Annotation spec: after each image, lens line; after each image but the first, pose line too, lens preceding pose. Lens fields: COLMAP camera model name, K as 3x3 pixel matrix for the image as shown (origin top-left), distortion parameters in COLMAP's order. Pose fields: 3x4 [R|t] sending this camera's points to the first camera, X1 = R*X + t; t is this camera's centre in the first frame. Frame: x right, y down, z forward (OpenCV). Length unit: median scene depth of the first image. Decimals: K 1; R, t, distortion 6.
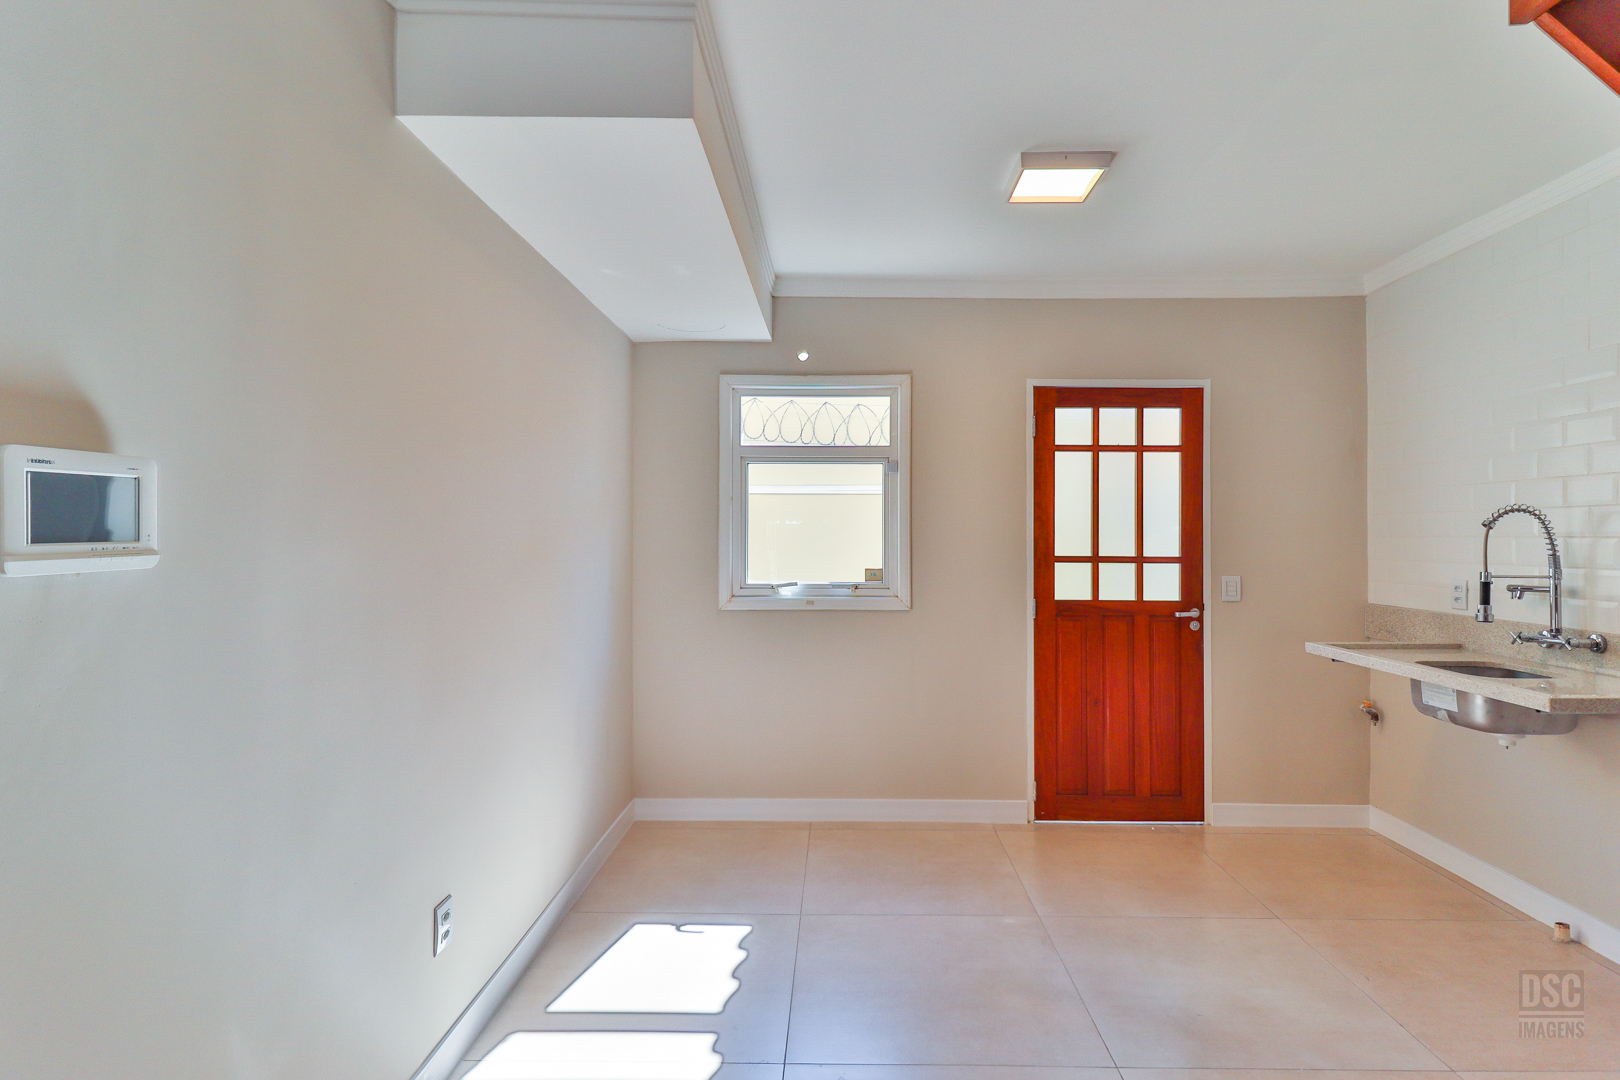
lens RADIAL K [[808.4, 0, 810.0], [0, 808.4, 540.0], [0, 0, 1]] dist [0.023710, -0.000186]
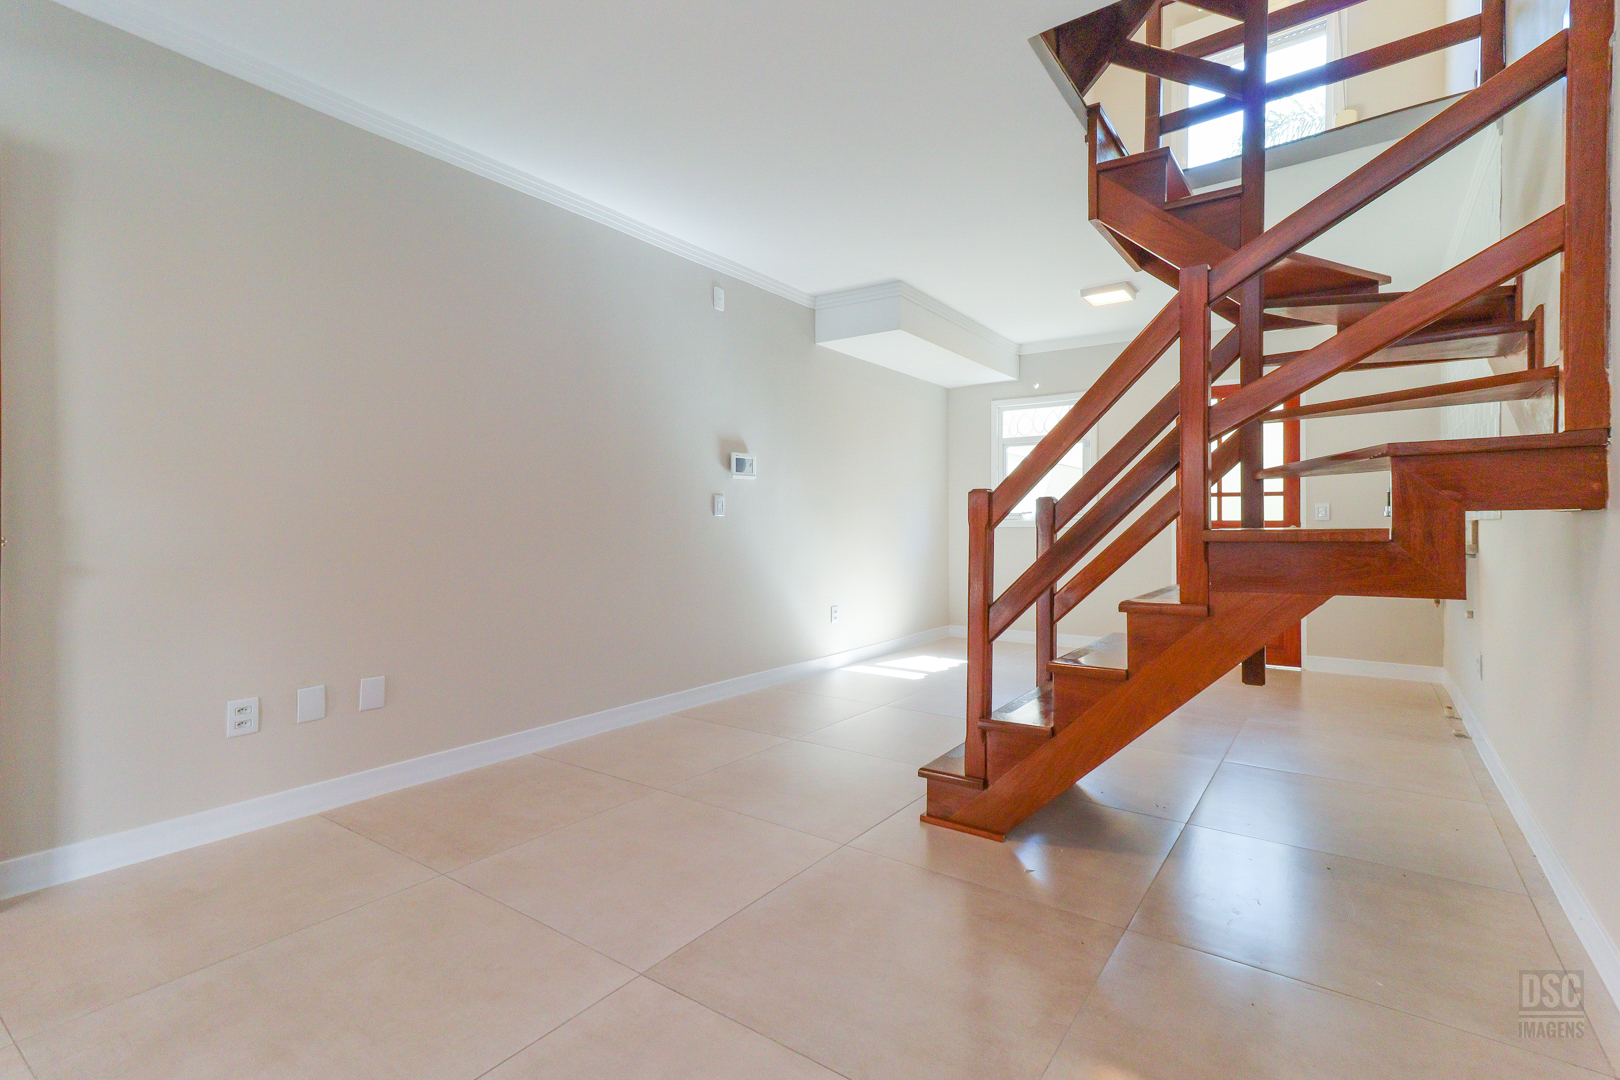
lens RADIAL K [[782.7, 0, 821.4], [0, 782.7, 527.7], [0, 0, 1]] dist [0.004407, 0.000614]
pose [[0.820468, -0.003718, -0.571681, 0.786726], [-0.000584, 0.999973, -0.007342, 0.134673], [0.571692, 0.006358, 0.820443, -0.929583]]
